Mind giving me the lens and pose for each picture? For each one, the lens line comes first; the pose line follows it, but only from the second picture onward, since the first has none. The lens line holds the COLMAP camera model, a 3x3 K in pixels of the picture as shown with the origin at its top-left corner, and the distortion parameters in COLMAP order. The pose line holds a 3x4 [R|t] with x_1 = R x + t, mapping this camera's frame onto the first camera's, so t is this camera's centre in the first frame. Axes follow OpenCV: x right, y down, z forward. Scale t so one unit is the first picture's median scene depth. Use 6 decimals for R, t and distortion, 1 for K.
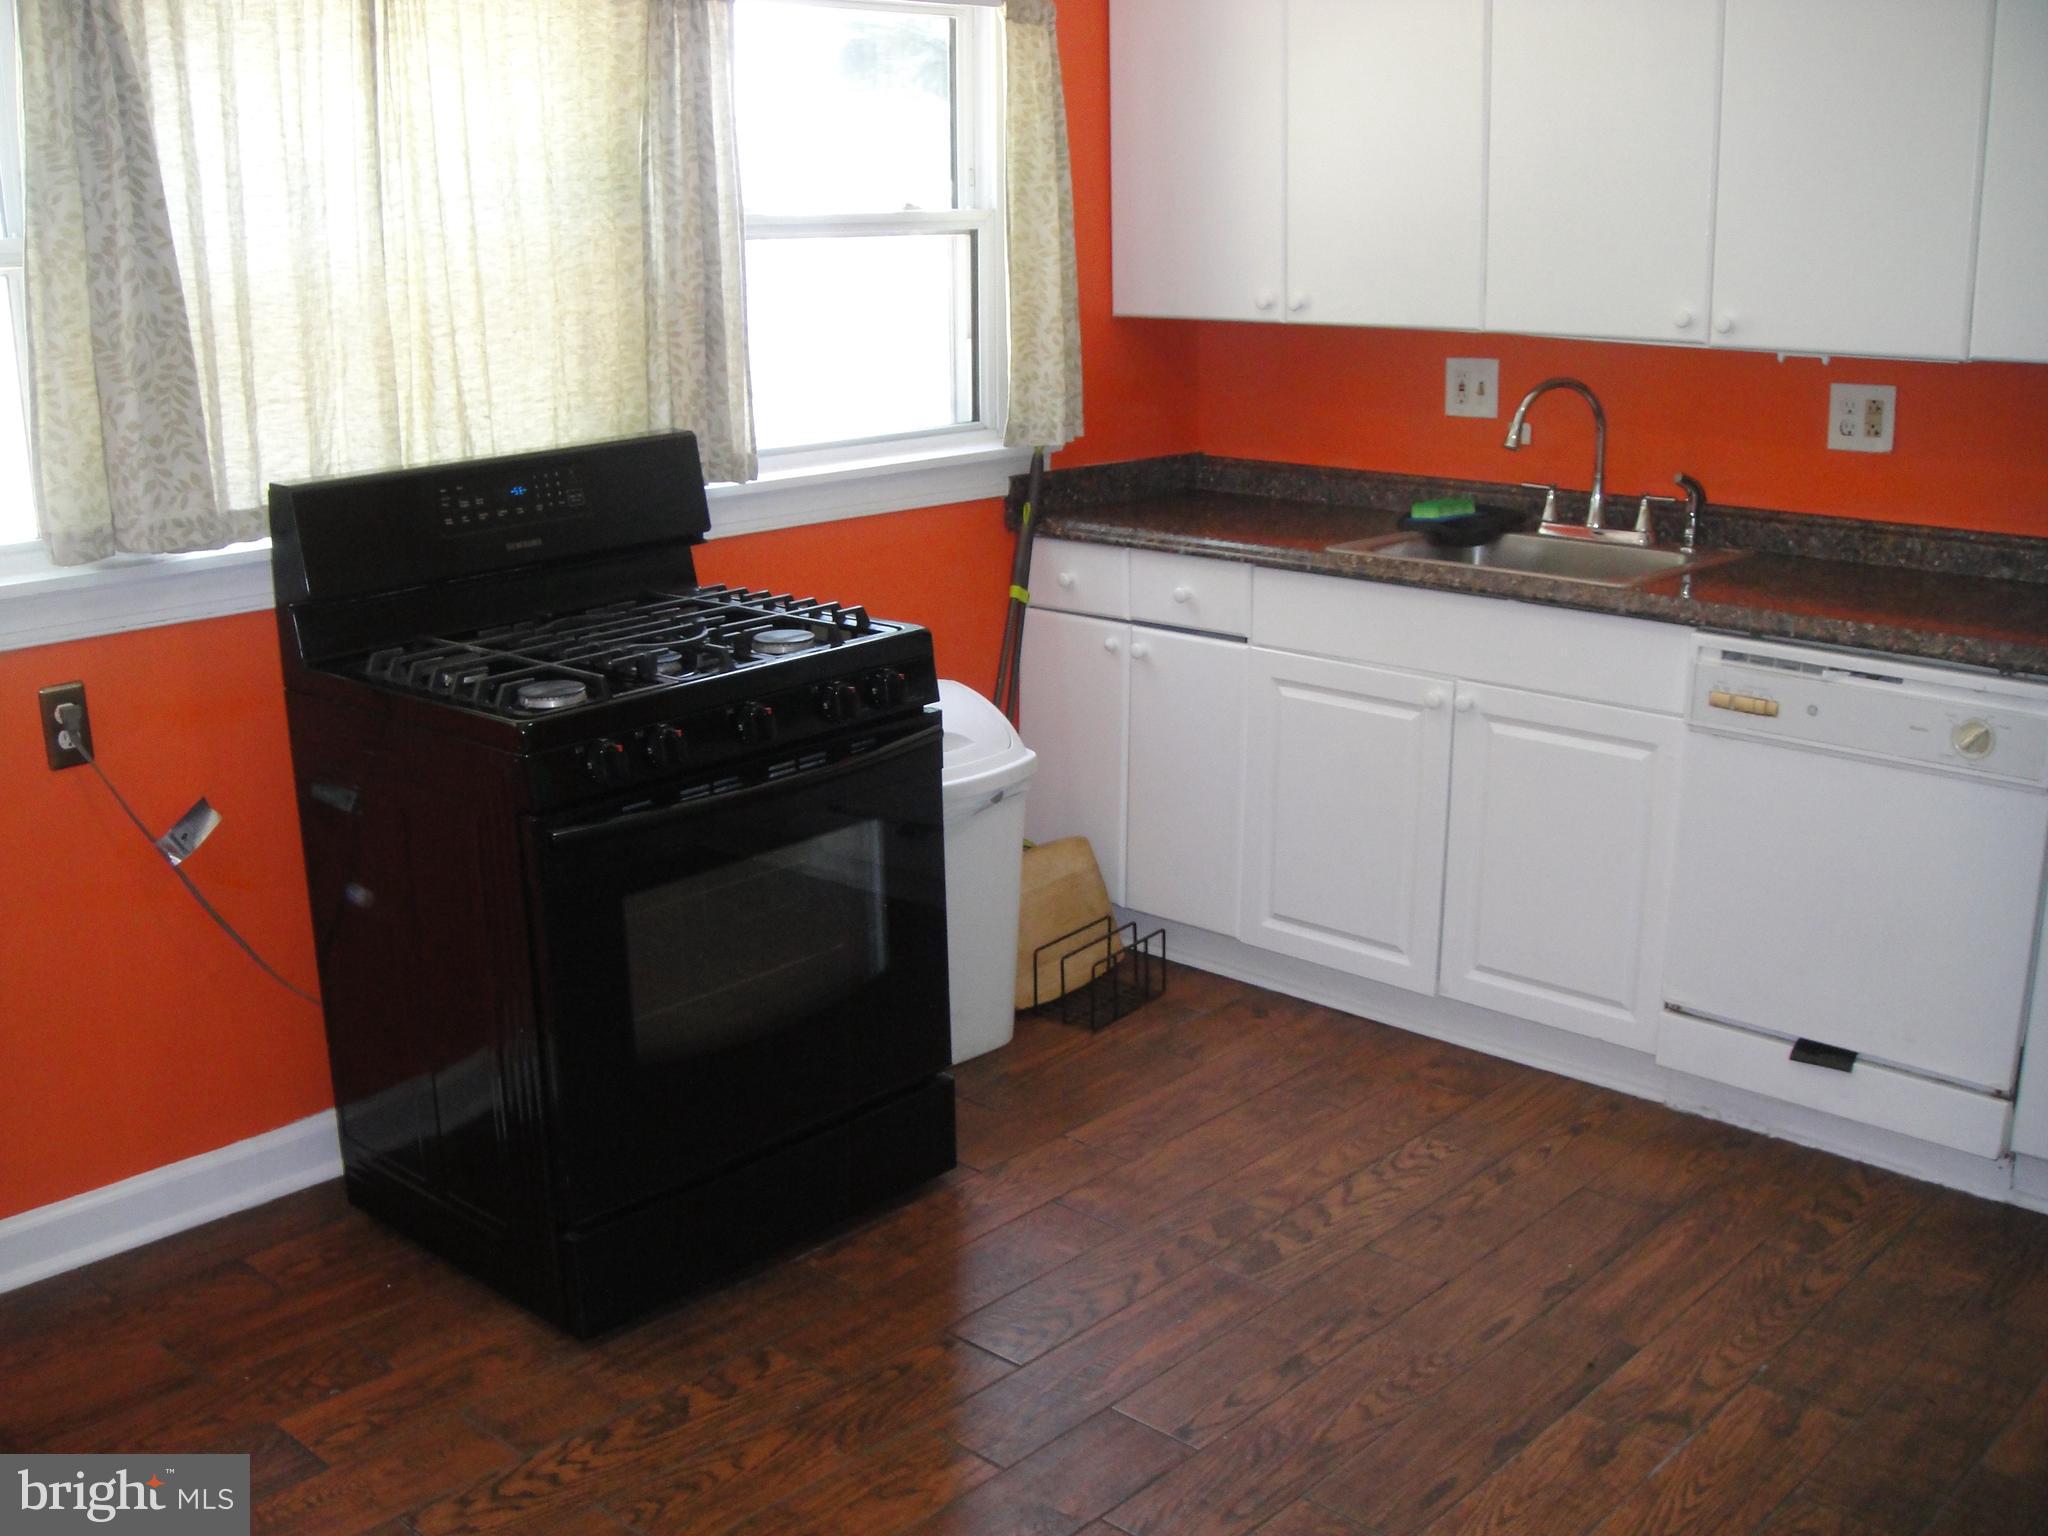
lens RADIAL K [[2116.3, 0, 1005.3], [0, 2116.3, 779.5], [0, 0, 1]] dist [-0.136812, 0.000000]
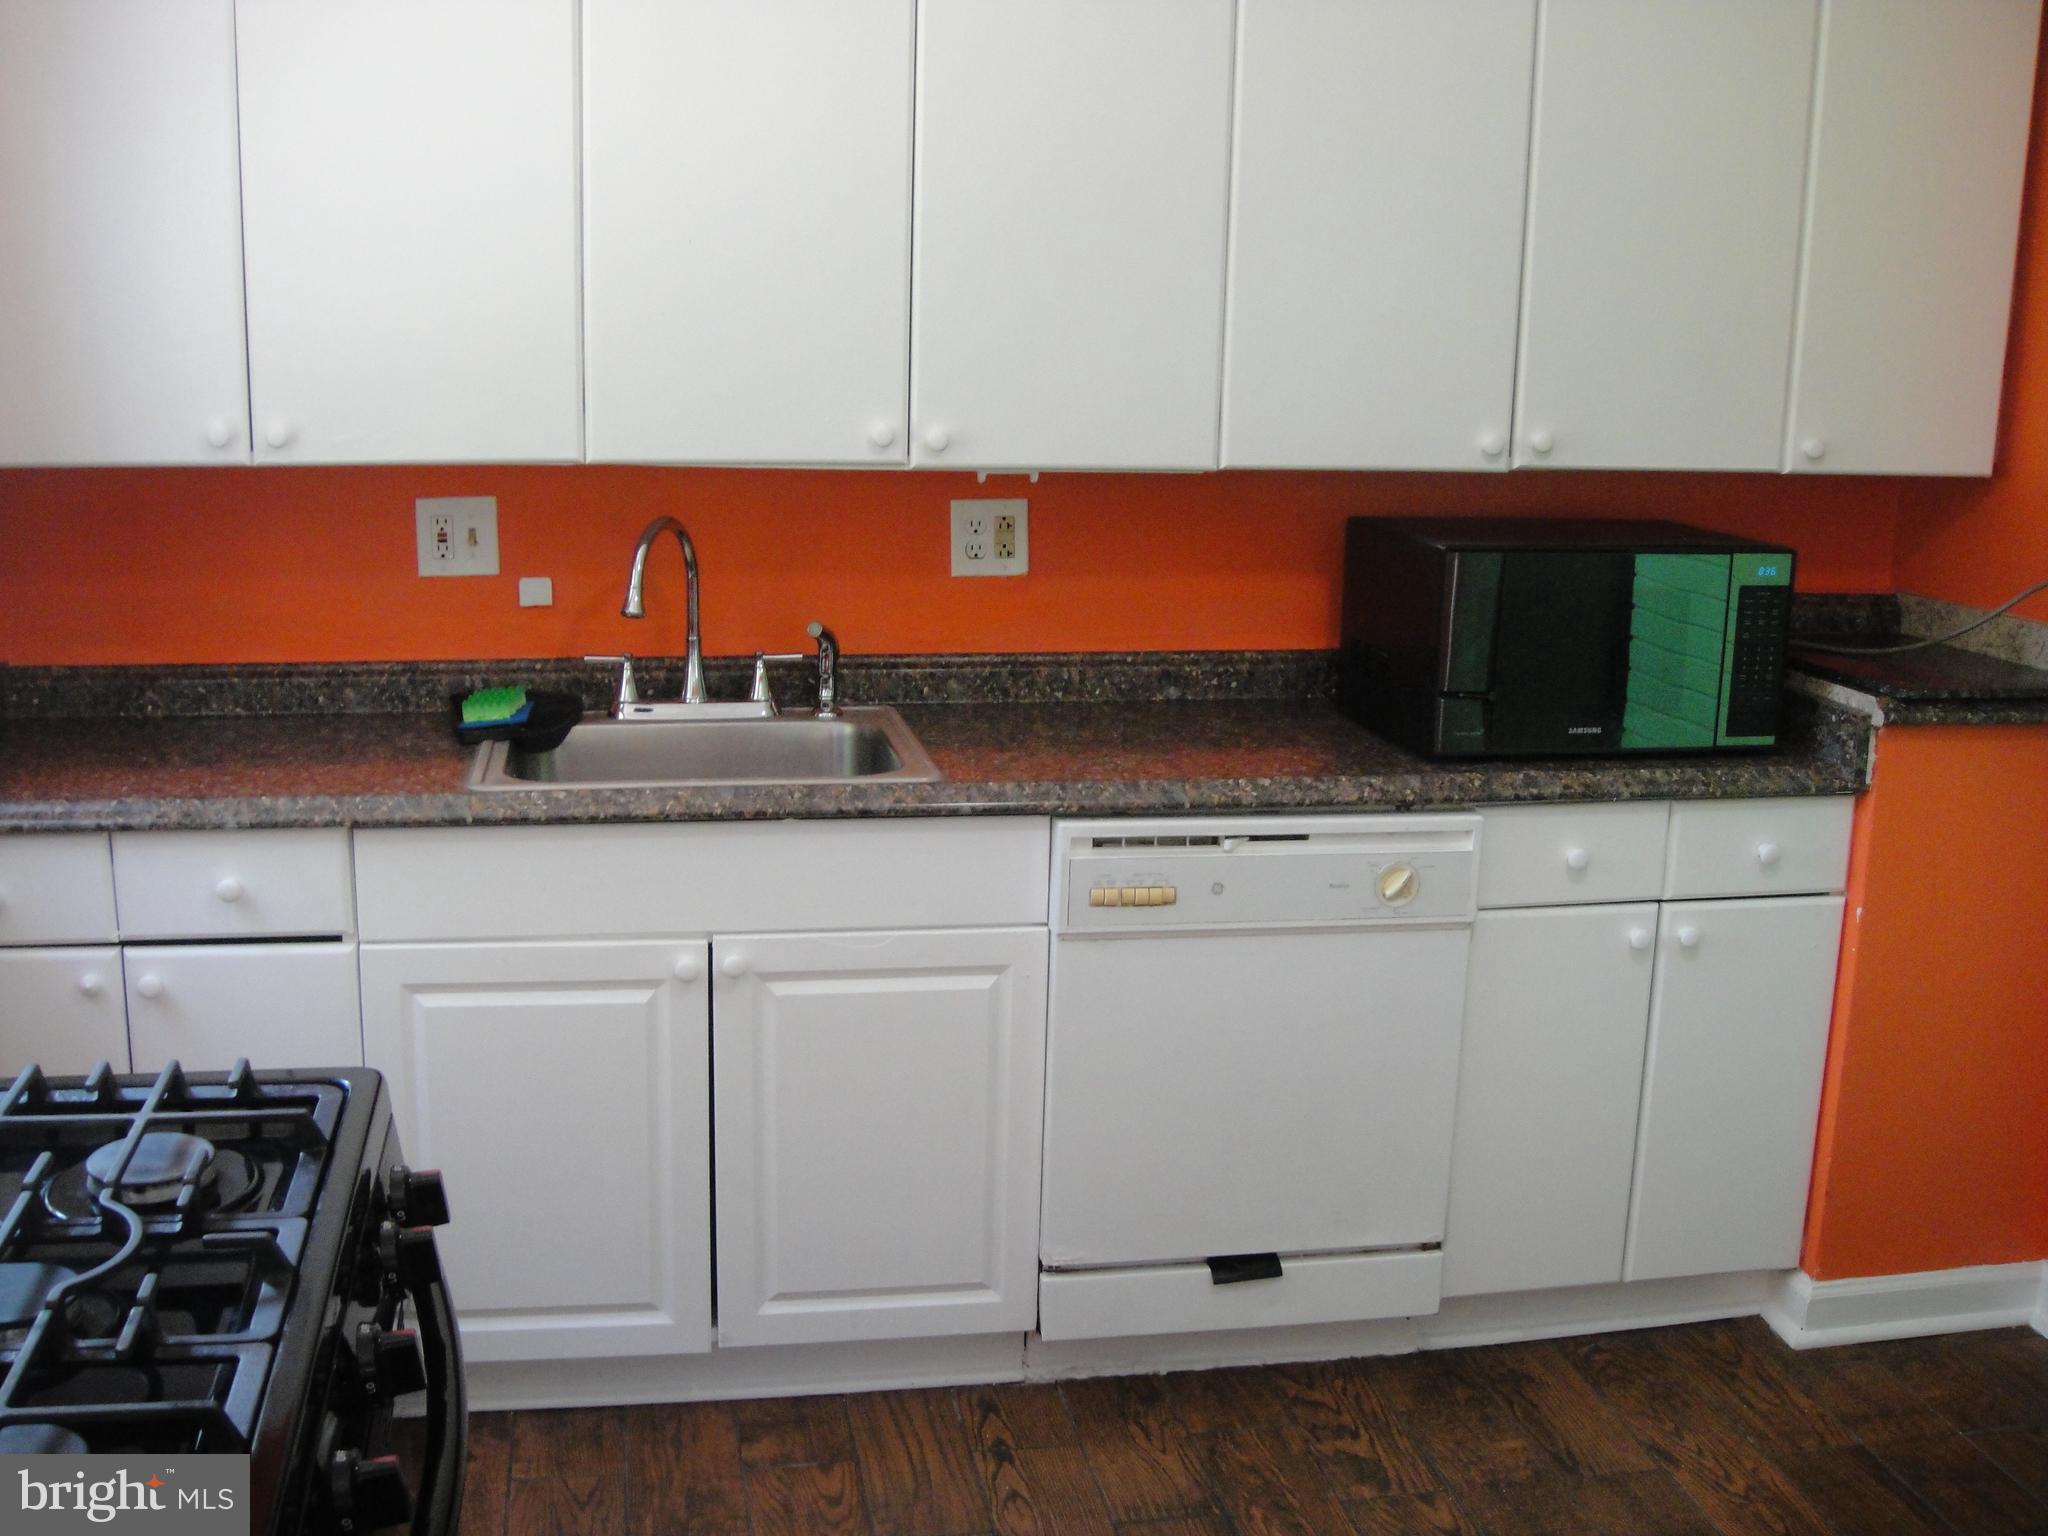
lens RADIAL K [[2116.3, 0, 1024.2], [0, 2116.3, 813.4], [0, 0, 1]] dist [-0.136812, 0.000000]
pose [[0.593948, -0.166113, 0.787167, -0.299277], [0.182586, 0.980752, 0.069197, -0.121948], [-0.783510, 0.102626, 0.612846, 0.459211]]
